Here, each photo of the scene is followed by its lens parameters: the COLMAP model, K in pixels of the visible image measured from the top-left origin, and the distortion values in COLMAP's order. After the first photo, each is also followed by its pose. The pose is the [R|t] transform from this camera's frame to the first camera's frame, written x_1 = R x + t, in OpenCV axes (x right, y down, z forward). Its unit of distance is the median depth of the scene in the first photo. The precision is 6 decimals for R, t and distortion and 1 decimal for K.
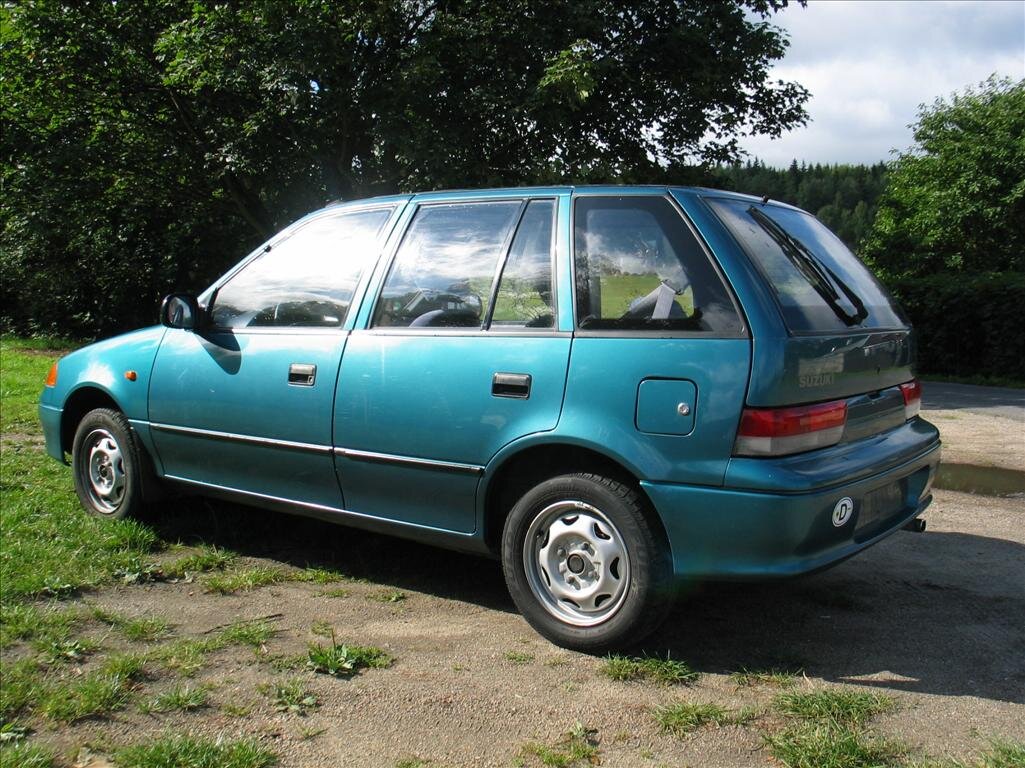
lens RADIAL K [[1046.2, 0, 509.8], [0, 1046.2, 373.1], [0, 0, 1]] dist [-0.103860, 0.000000]
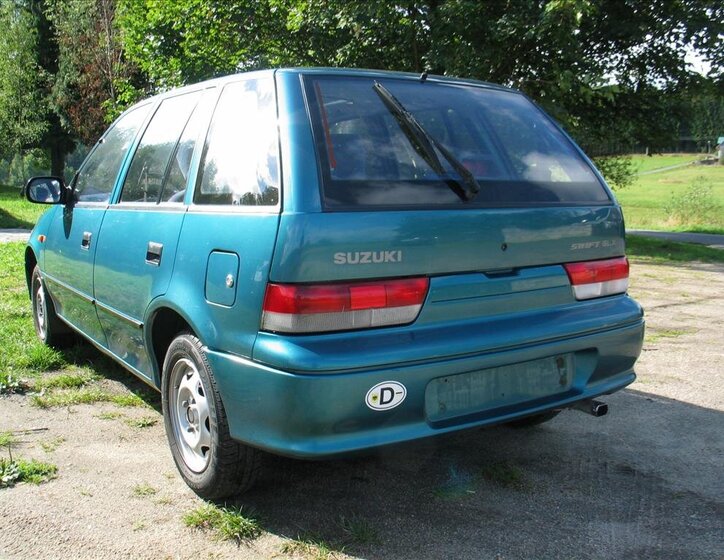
lens RADIAL K [[763.6, 0, 362.6], [0, 763.6, 275.5], [0, 0, 1]] dist [-0.102336, 0.000000]
pose [[0.939155, 0.036508, -0.341547, 0.471392], [-0.020145, 0.998478, 0.051333, -0.010154], [0.342902, -0.041330, 0.938462, 0.291326]]
